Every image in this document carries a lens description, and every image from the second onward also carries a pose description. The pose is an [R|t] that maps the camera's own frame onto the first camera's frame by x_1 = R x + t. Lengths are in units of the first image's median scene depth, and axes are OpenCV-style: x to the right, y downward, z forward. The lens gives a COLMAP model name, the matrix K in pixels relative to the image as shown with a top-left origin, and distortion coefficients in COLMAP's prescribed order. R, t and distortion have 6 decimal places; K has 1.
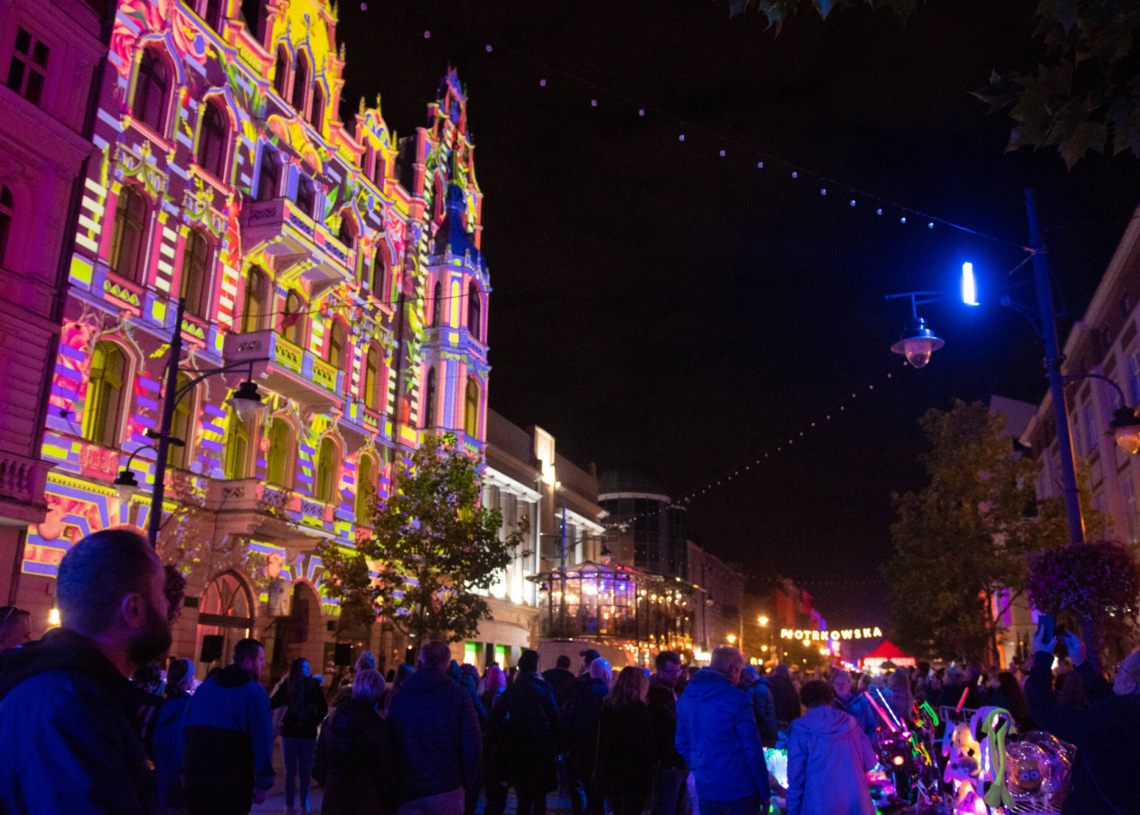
lens RADIAL K [[968.0, 0, 587.2], [0, 968.0, 411.7], [0, 0, 1]] dist [-0.071412, 0.014055]
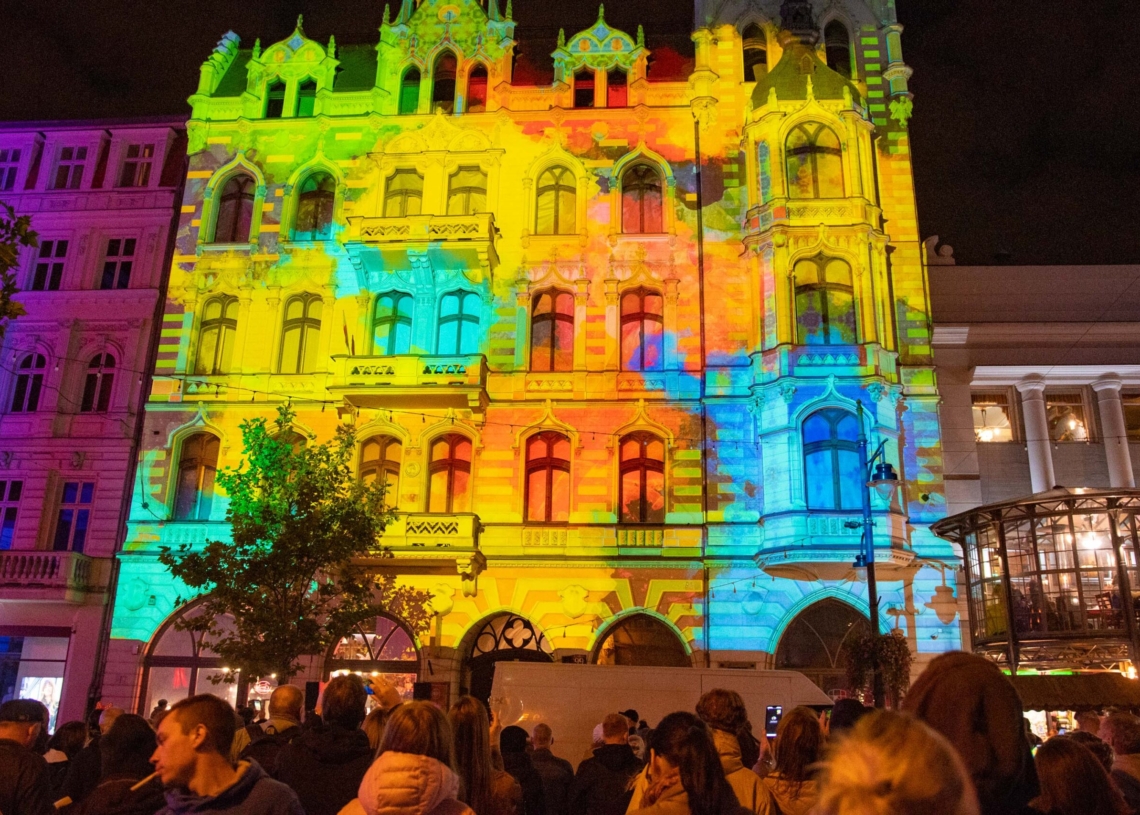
lens RADIAL K [[968.0, 0, 587.2], [0, 968.0, 411.7], [0, 0, 1]] dist [-0.071412, 0.014055]
pose [[0.230548, -0.300356, -0.925545, 0.392520], [0.246450, 0.938180, -0.243067, 0.170690], [0.941334, -0.172062, 0.290318, 0.624454]]
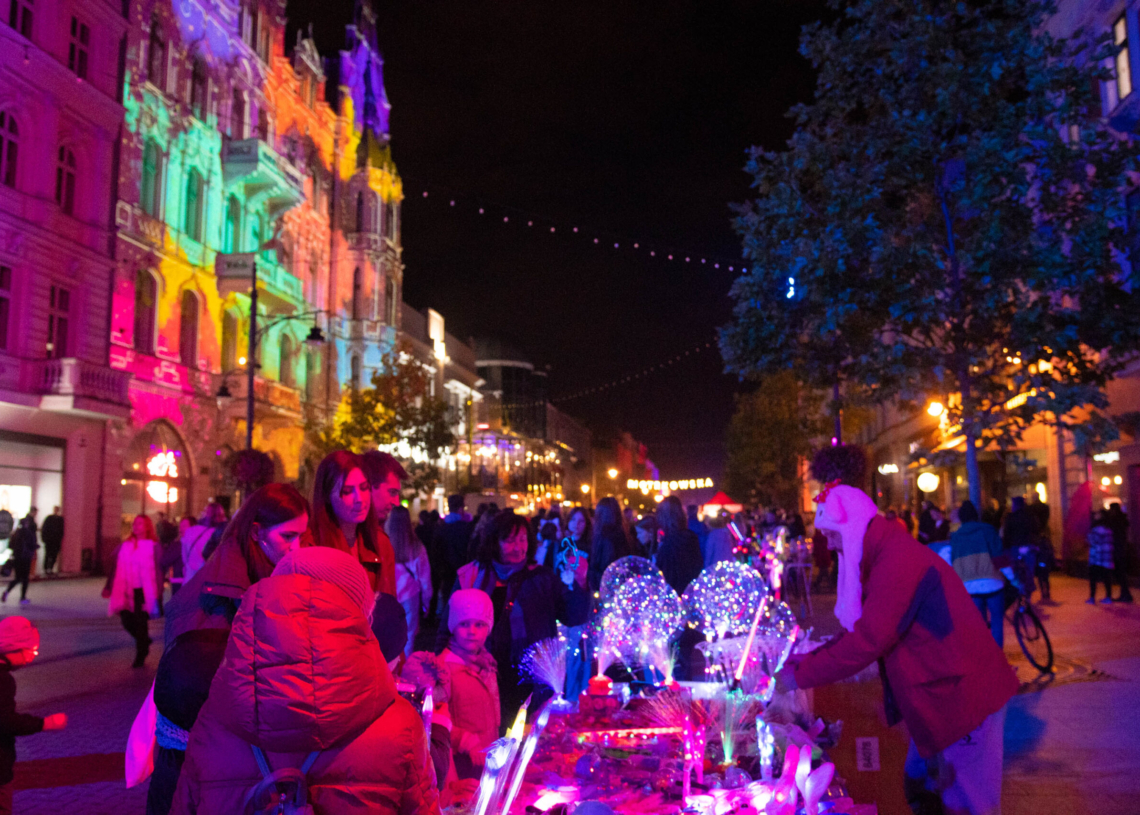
lens RADIAL K [[968.0, 0, 587.2], [0, 968.0, 411.7], [0, 0, 1]] dist [-0.071412, 0.014055]
pose [[0.985911, 0.001967, 0.167259, -0.075285], [-0.027577, 0.988160, 0.150929, -0.053101], [-0.164982, -0.153415, 0.974292, -0.199876]]
